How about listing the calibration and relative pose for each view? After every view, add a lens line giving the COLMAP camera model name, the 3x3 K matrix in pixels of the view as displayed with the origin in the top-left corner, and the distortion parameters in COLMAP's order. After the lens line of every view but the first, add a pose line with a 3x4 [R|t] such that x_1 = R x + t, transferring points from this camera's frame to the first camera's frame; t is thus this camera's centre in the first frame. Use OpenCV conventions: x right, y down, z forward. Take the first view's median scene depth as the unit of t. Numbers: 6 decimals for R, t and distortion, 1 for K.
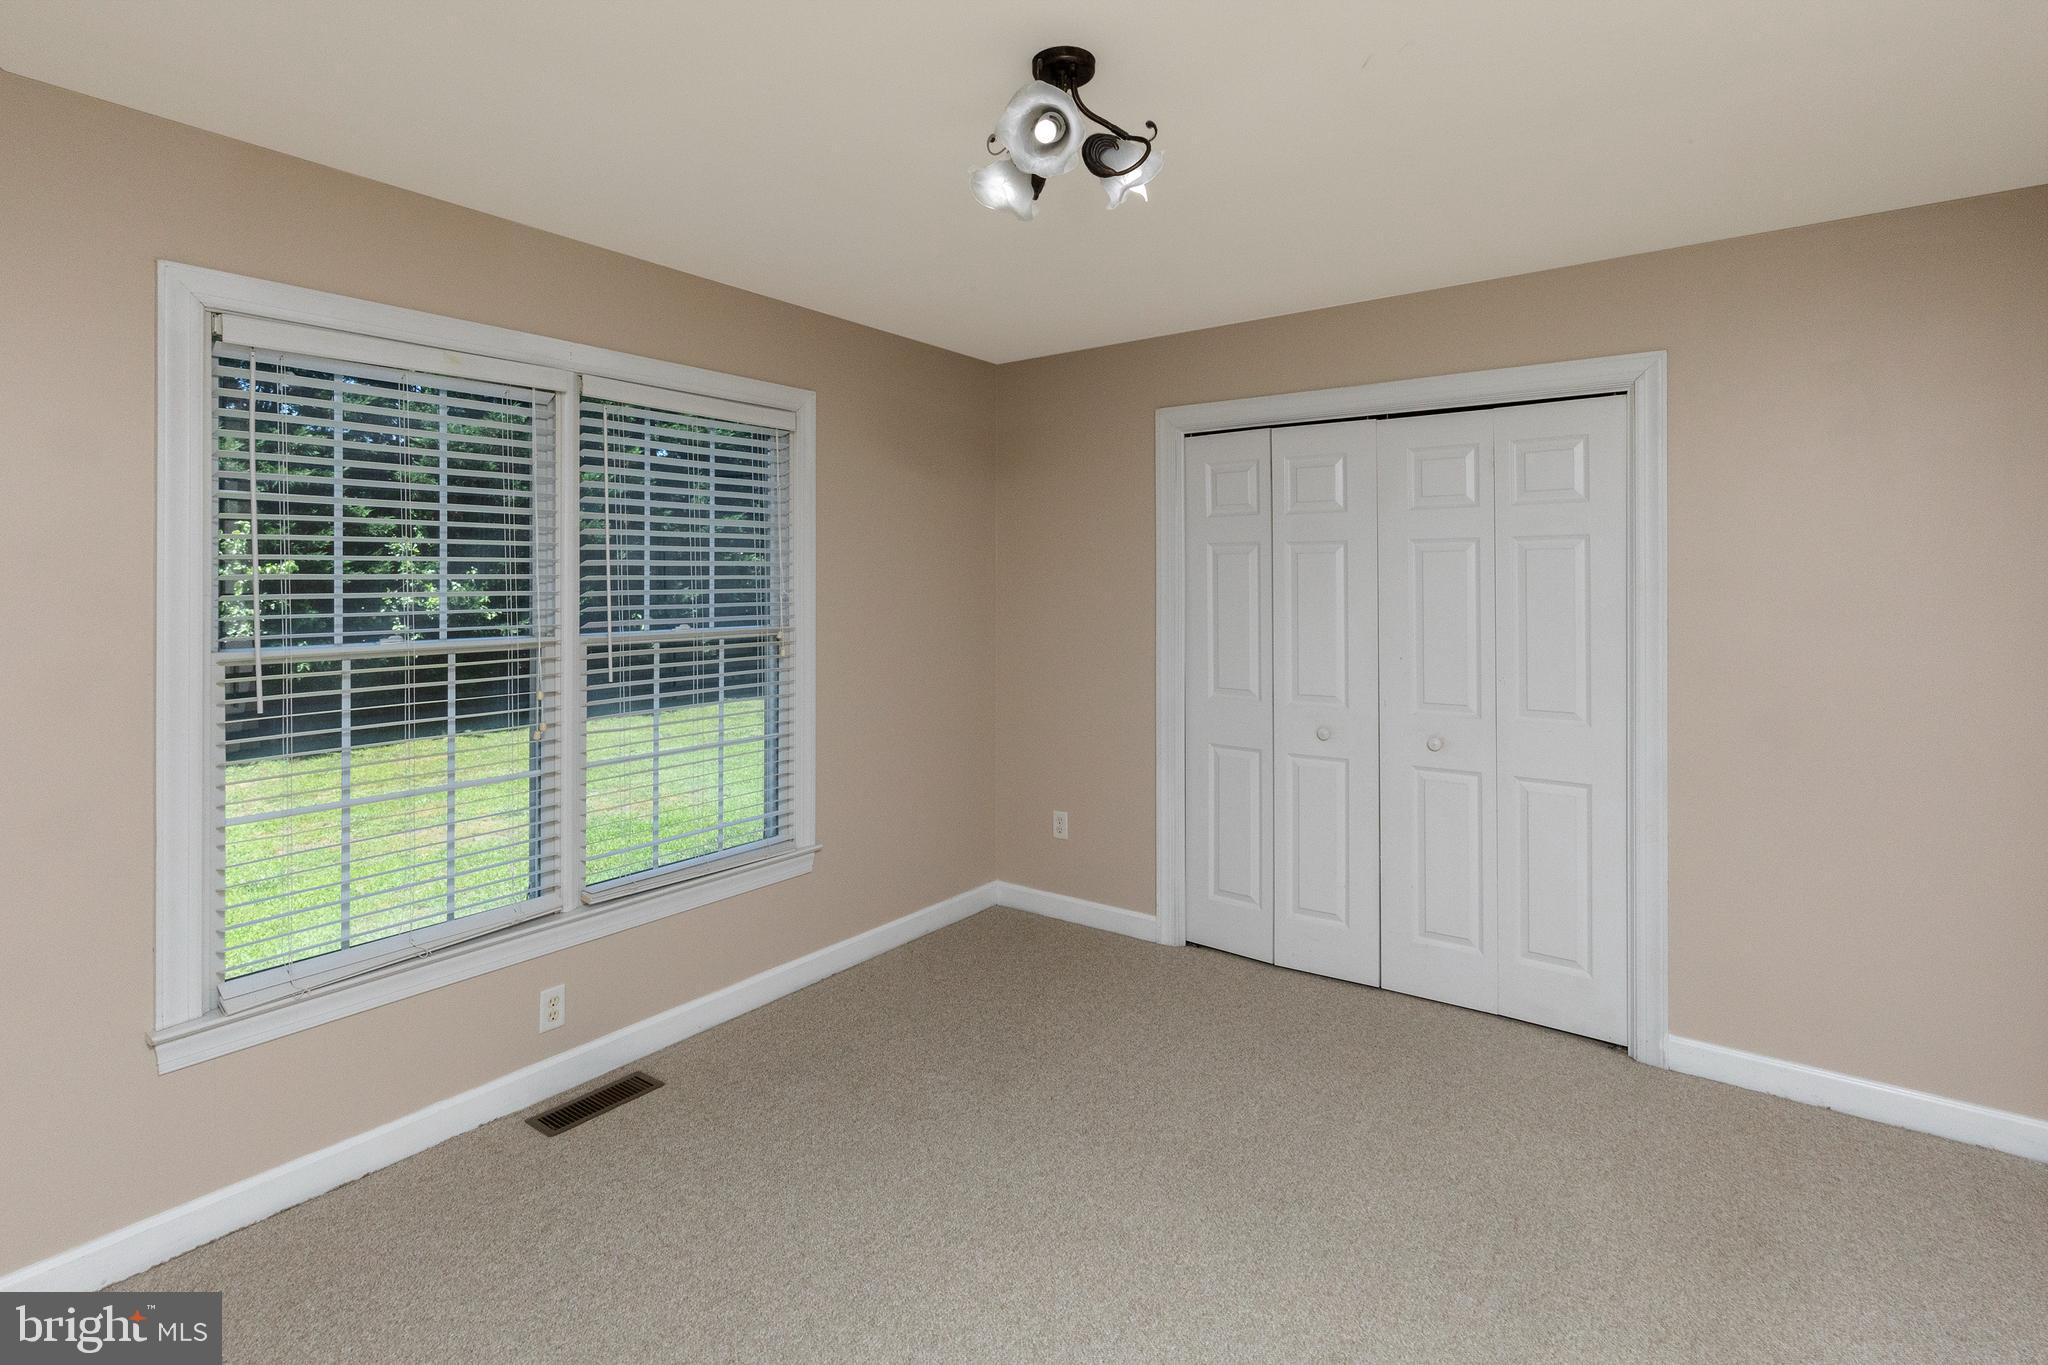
lens RADIAL K [[967.1, 0, 1024.1], [0, 967.1, 575.1], [0, 0, 1]] dist [-0.001517, -0.000833]
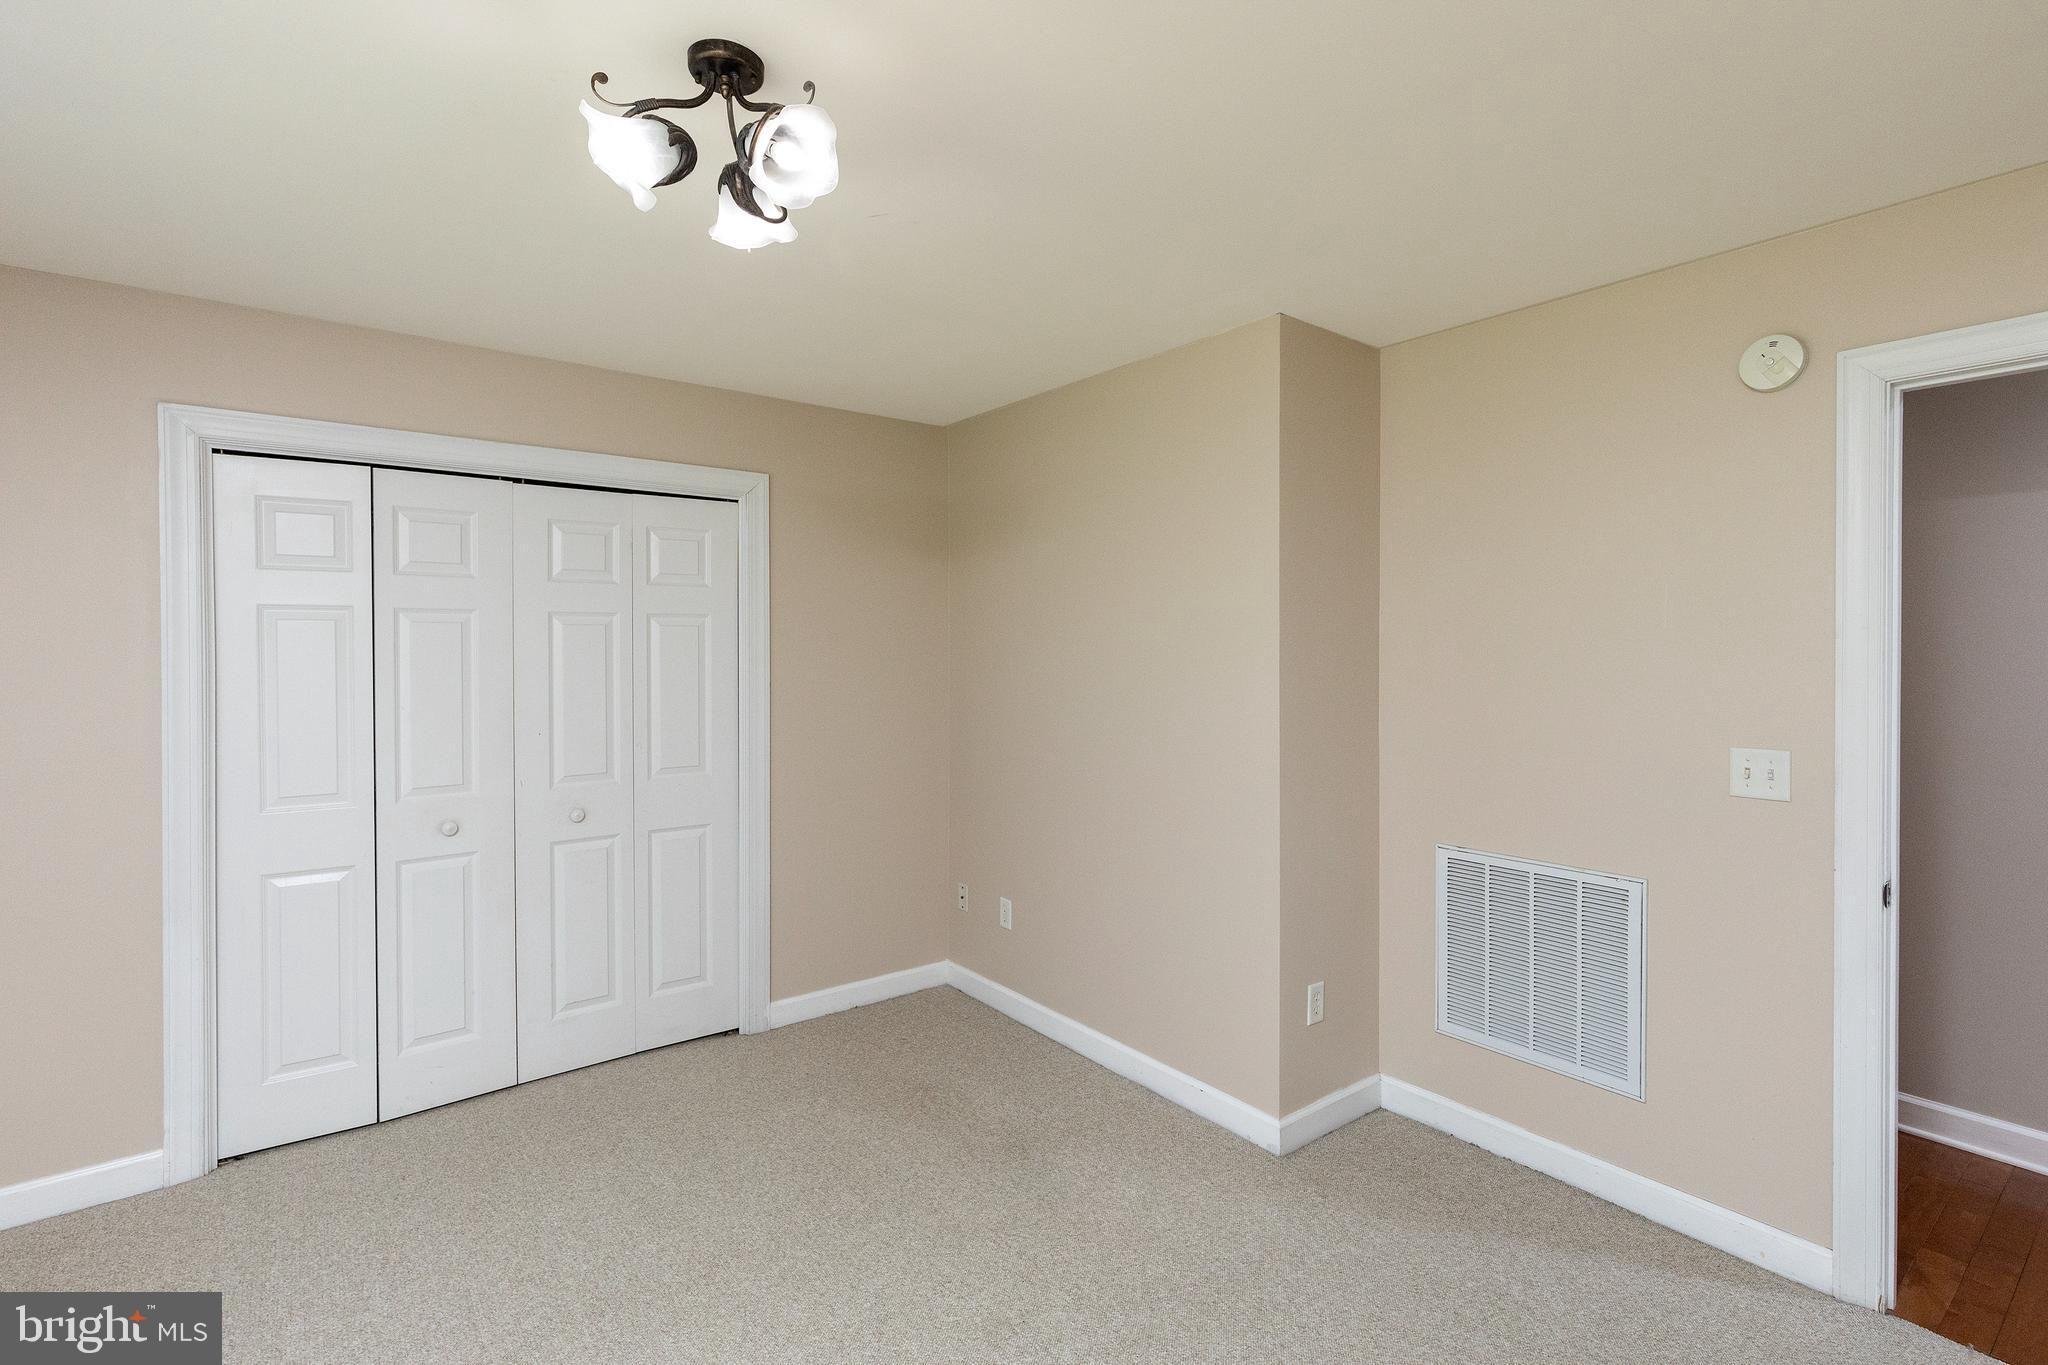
lens RADIAL K [[941.4, 0, 1024.4], [0, 941.4, 654.7], [0, 0, 1]] dist [-0.000104, -0.000226]
pose [[0.273833, -0.002669, 0.961774, -0.458068], [-0.002122, 0.999992, 0.003379, 0.002676], [-0.961775, -0.002966, 0.273825, 0.327485]]
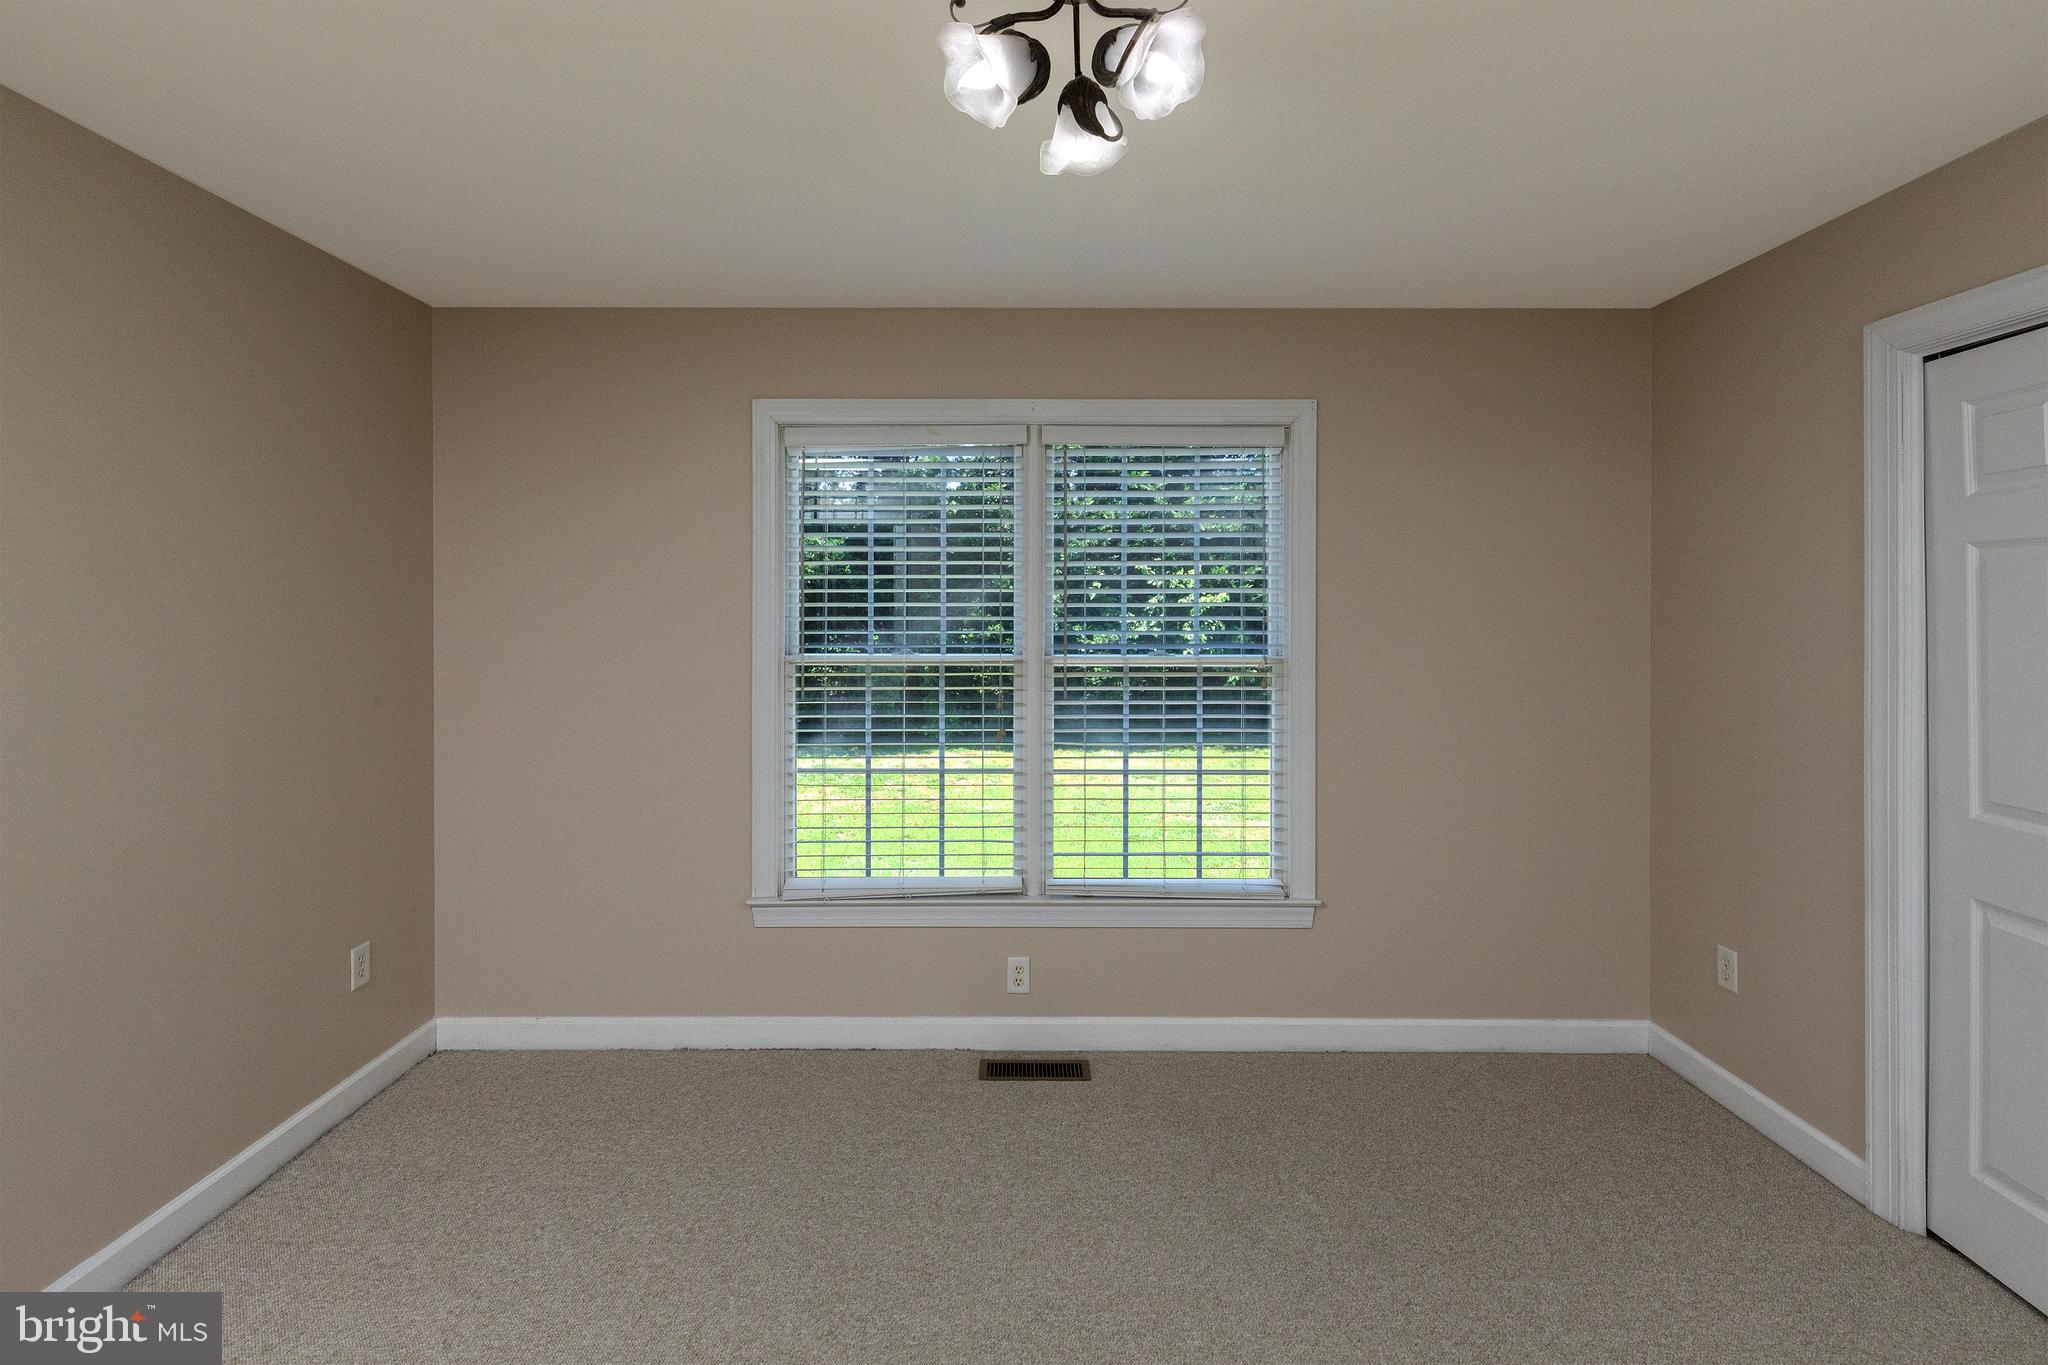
lens RADIAL K [[960.8, 0, 1023.6], [0, 960.8, 602.1], [0, 0, 1]] dist [0.003120, -0.001261]
pose [[0.598097, 0.003056, -0.801418, 0.419135], [0.004780, 0.999961, 0.007381, -0.008729], [0.801409, -0.008246, 0.598060, 0.301181]]
